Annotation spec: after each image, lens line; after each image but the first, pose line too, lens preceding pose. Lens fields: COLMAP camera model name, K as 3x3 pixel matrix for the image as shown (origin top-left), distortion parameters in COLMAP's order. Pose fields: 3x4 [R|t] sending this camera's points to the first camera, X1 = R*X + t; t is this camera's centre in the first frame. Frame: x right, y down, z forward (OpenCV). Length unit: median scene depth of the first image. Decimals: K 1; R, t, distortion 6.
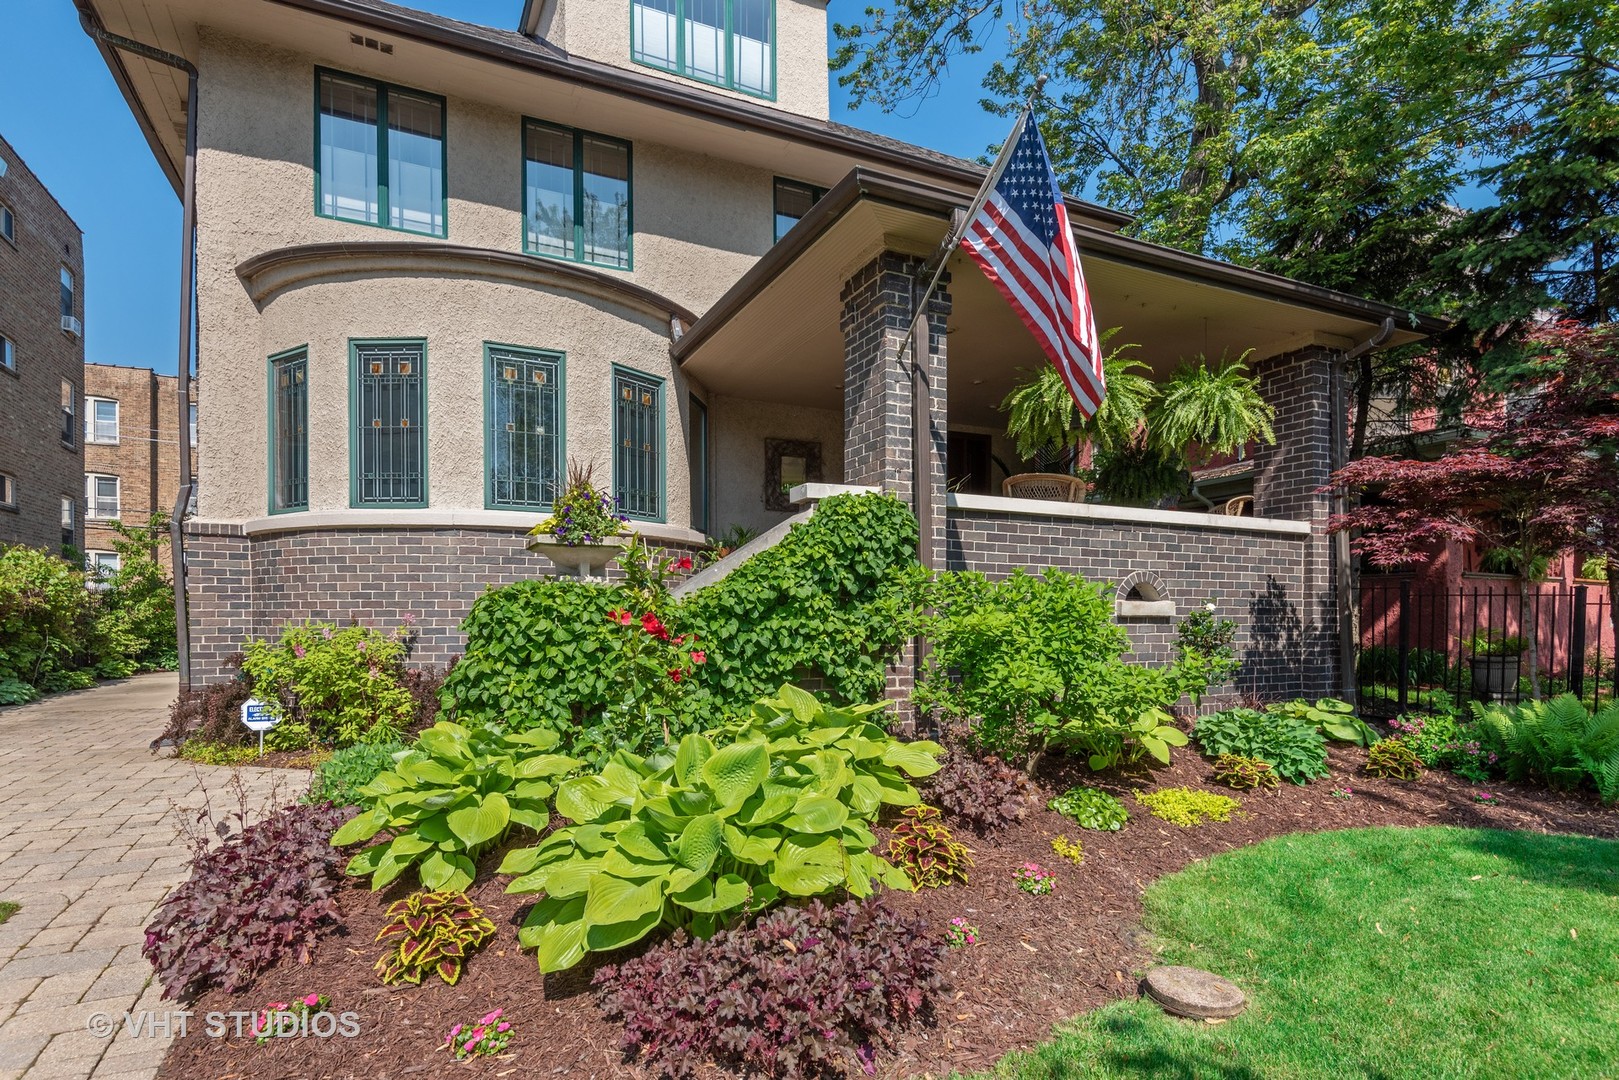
lens RADIAL K [[868.1, 0, 819.7], [0, 868.1, 615.0], [0, 0, 1]] dist [-0.018411, 0.000280]
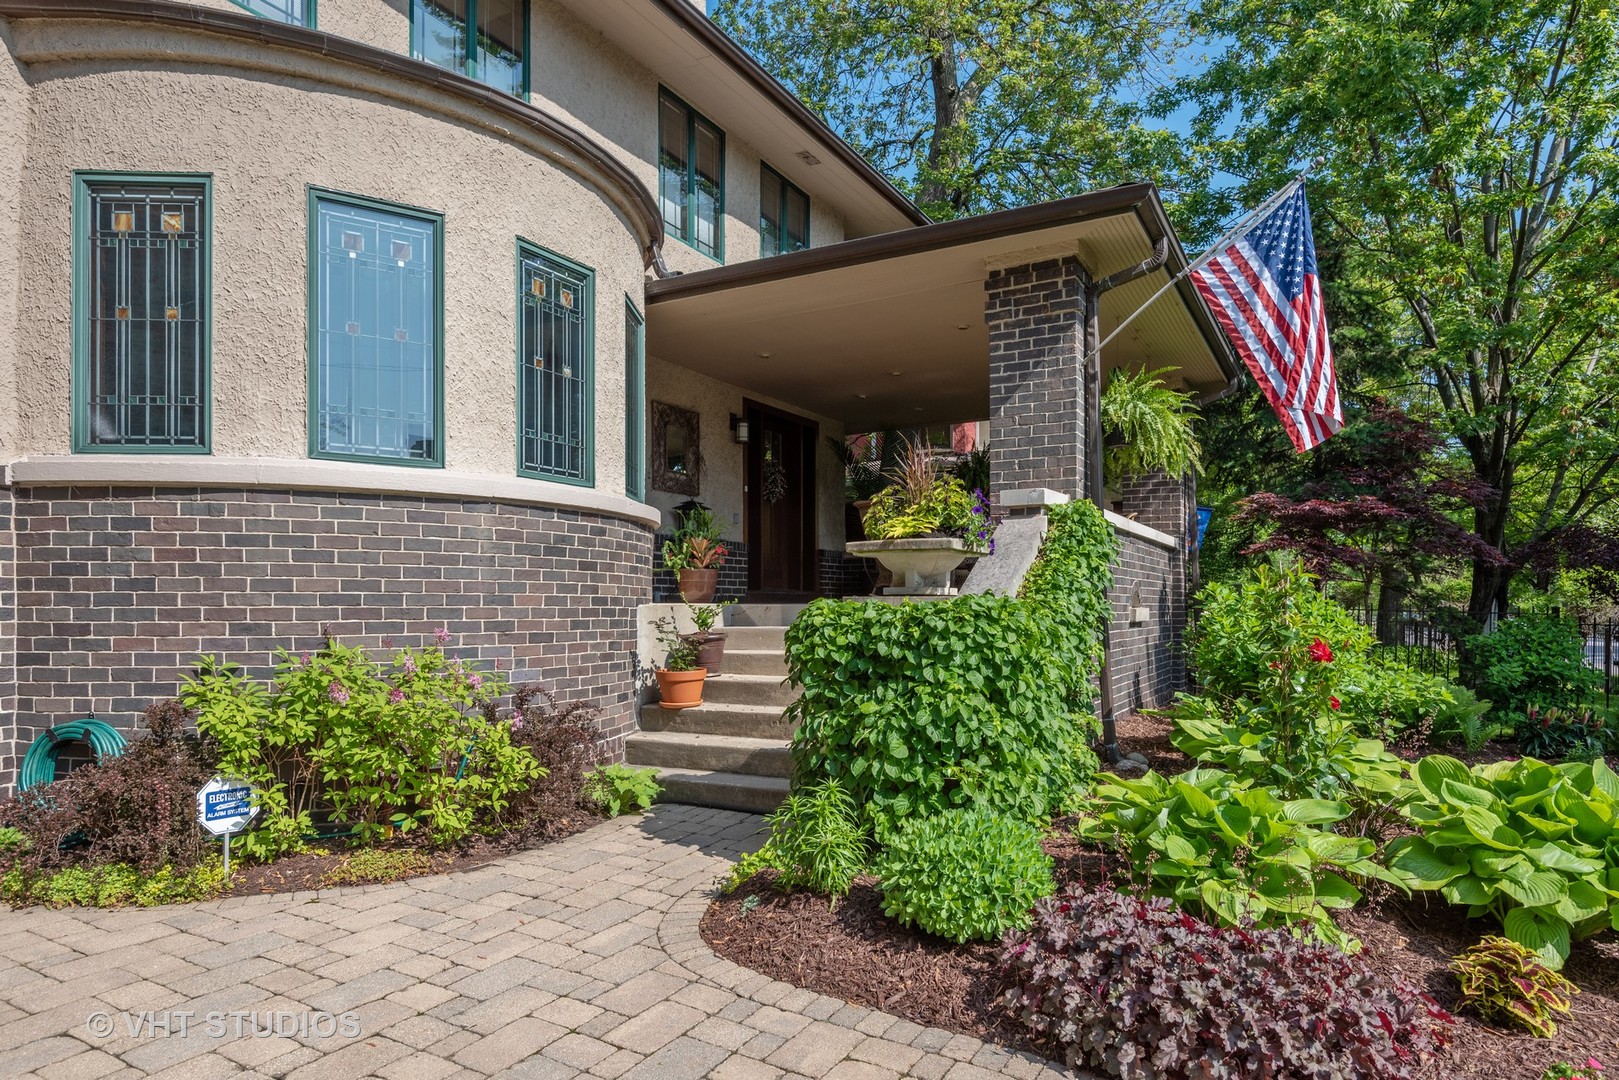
lens RADIAL K [[984.6, 0, 825.5], [0, 984.6, 608.3], [0, 0, 1]] dist [-0.006449, -0.007752]
pose [[0.808165, -0.001088, 0.588955, -0.652187], [-0.000369, 0.999997, 0.002353, -0.017517], [-0.588956, -0.002119, 0.808162, 0.210243]]
